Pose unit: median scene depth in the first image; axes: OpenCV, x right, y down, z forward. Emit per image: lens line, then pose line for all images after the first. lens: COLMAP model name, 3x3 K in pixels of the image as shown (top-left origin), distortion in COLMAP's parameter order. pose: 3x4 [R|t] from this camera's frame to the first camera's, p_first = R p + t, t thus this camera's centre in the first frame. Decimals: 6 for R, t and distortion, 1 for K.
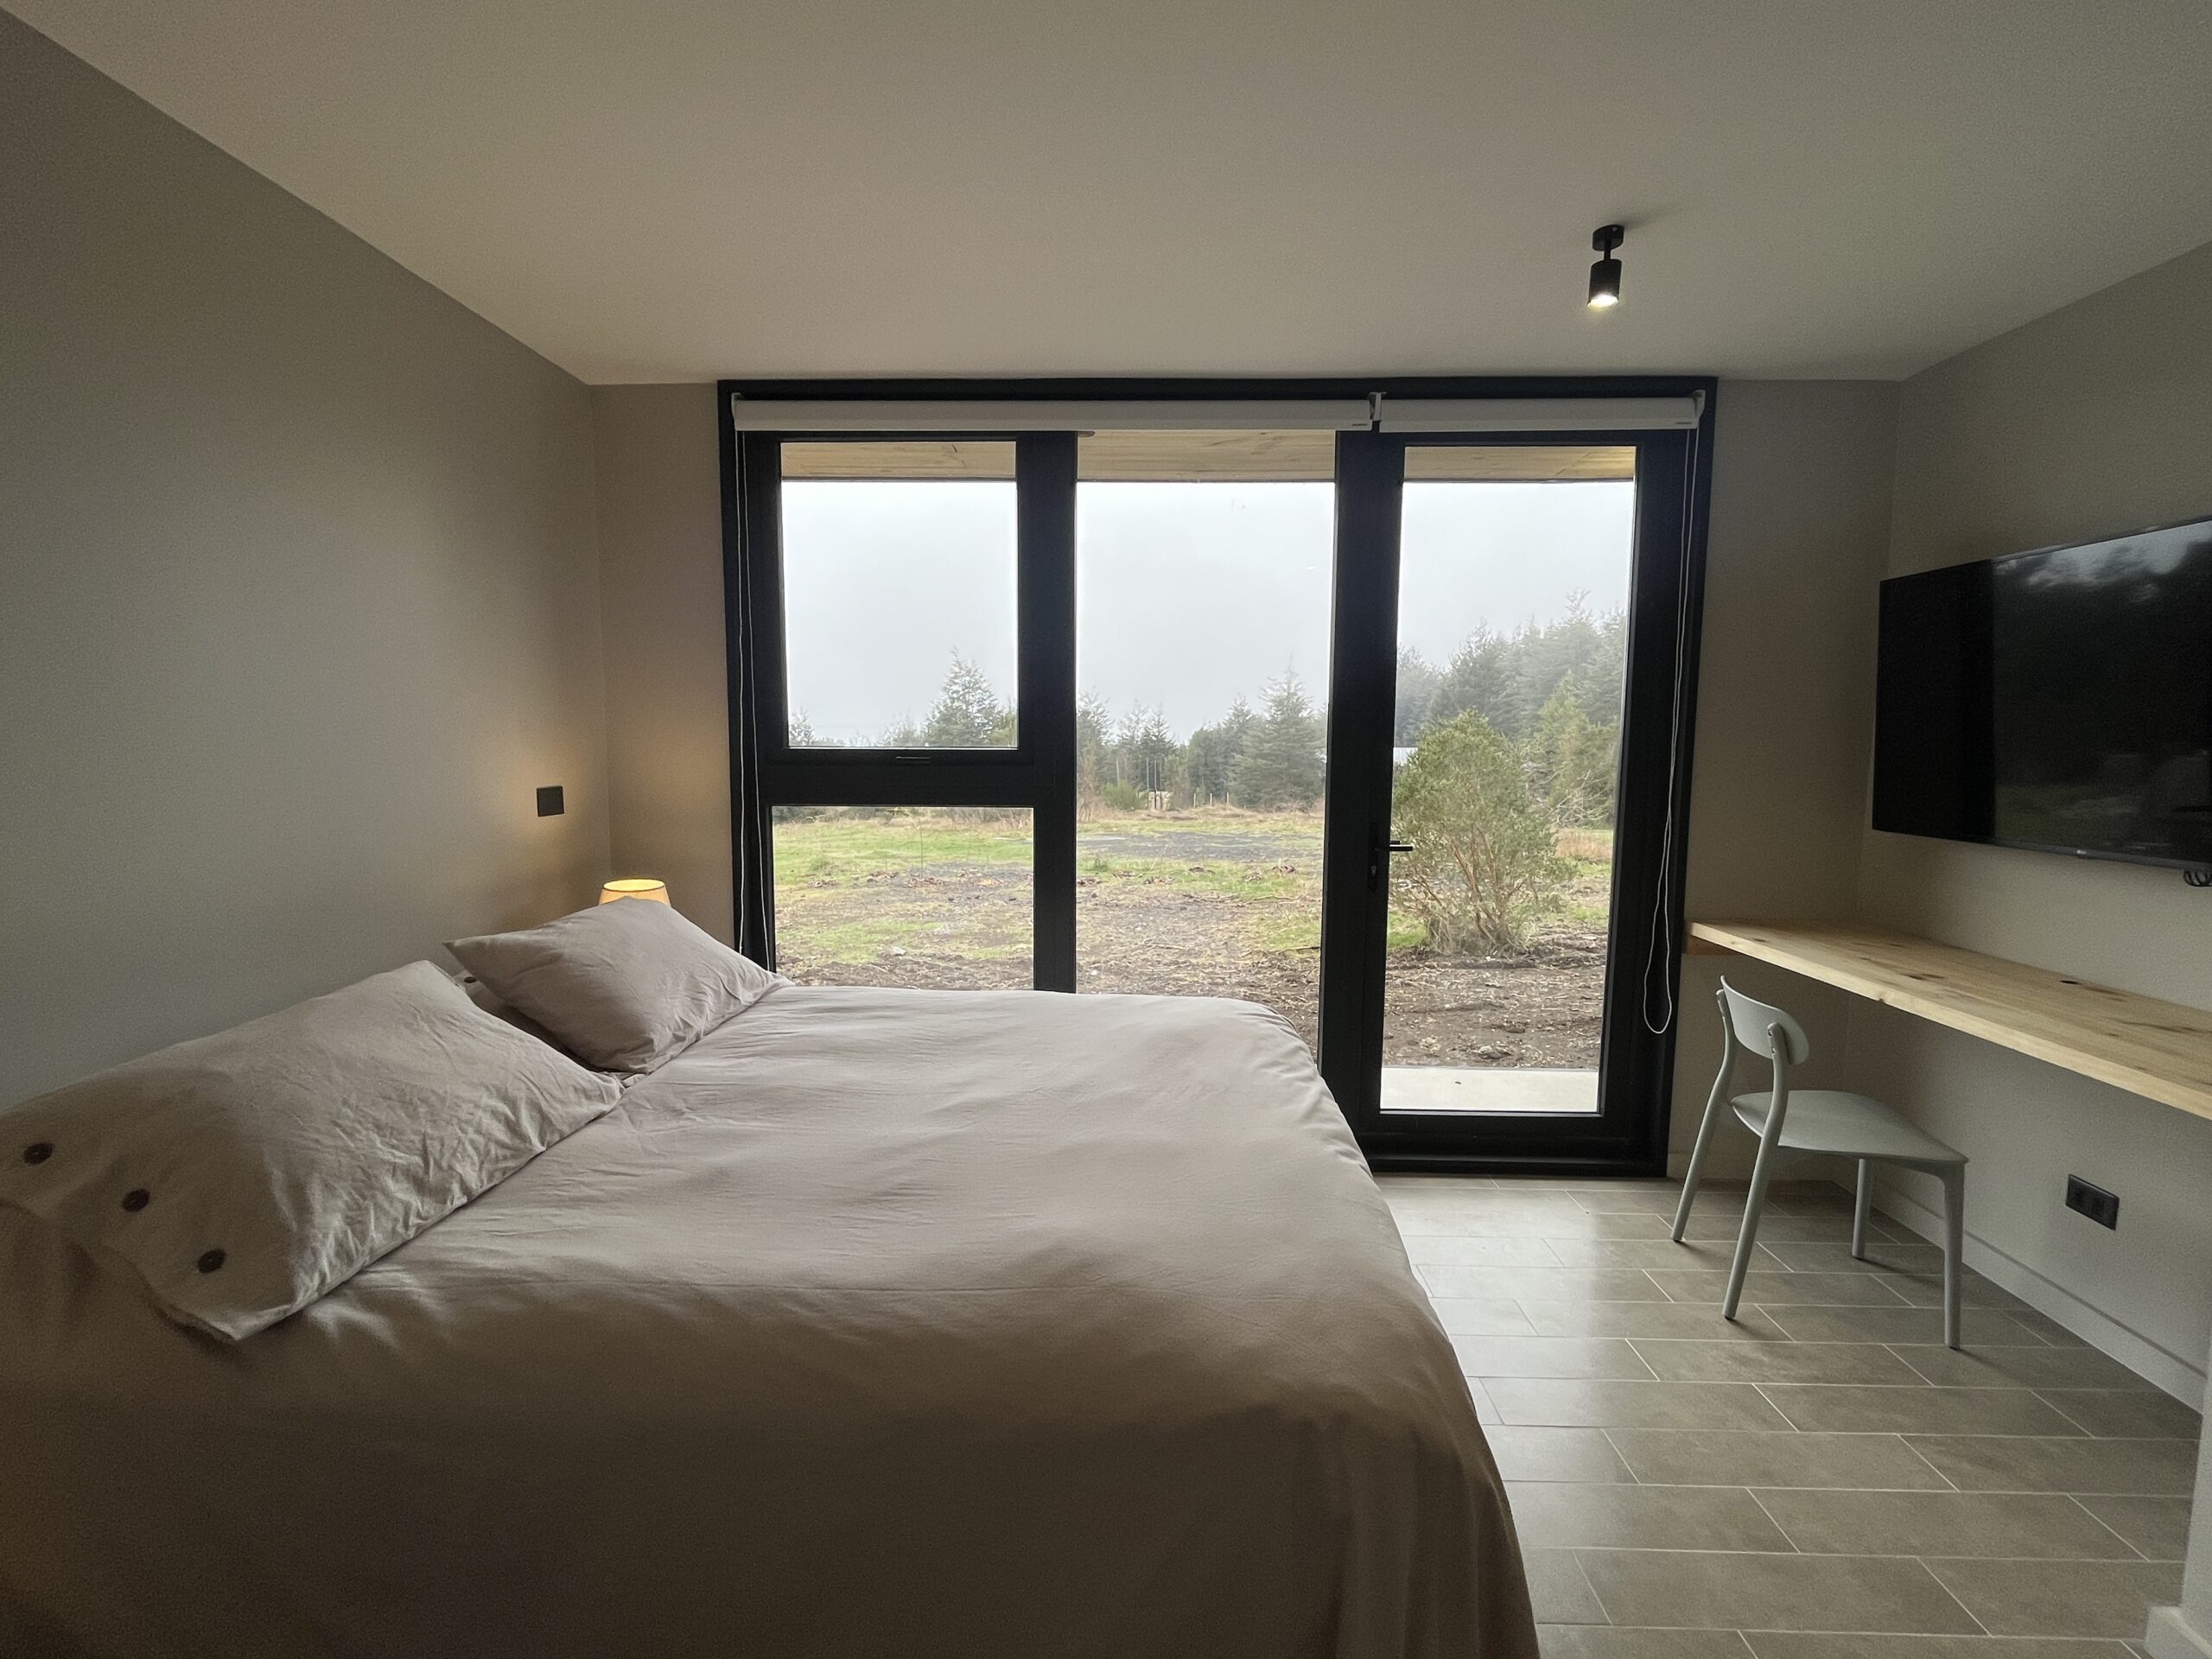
lens RADIAL K [[953.3, 0, 1099.0], [0, 953.3, 824.7], [0, 0, 1]] dist [-0.001389, -0.000316]
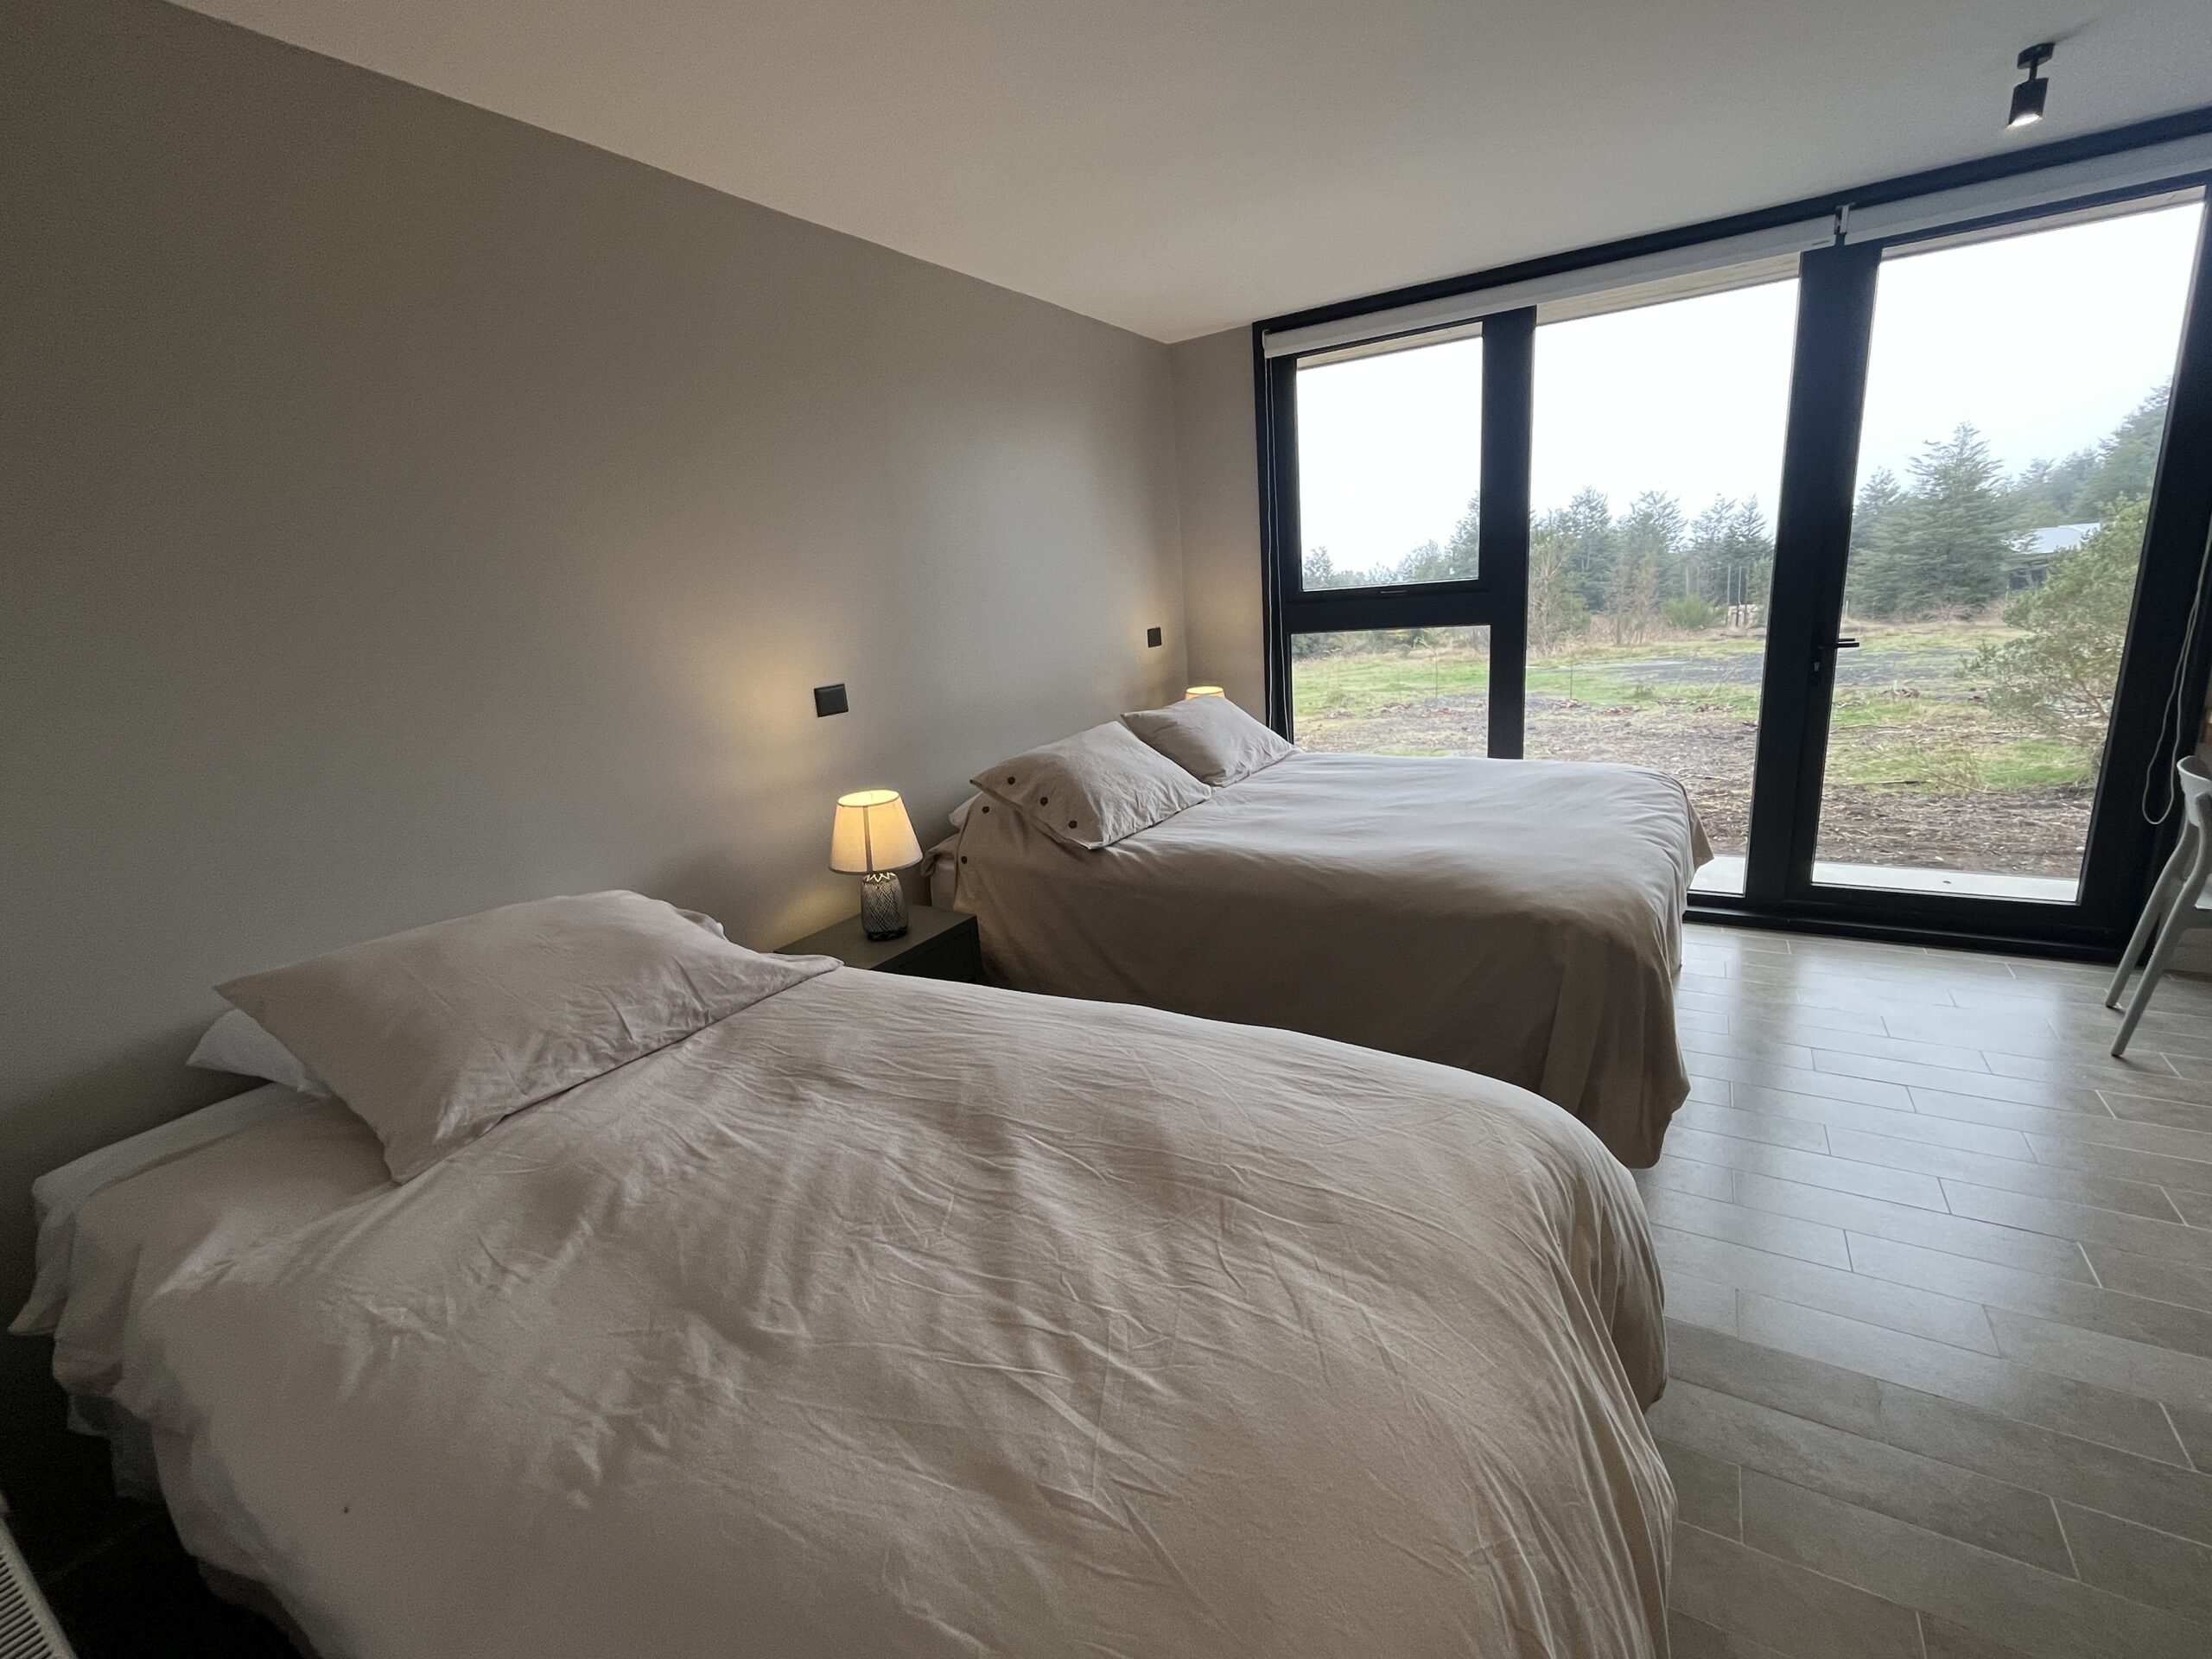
lens RADIAL K [[953.3, 0, 1099.0], [0, 953.3, 824.7], [0, 0, 1]] dist [-0.001389, -0.000316]
pose [[0.863472, 0.051466, -0.501764, 0.176950], [0.034794, 0.986334, 0.161045, 0.028957], [0.503195, -0.156516, 0.849881, -0.511011]]
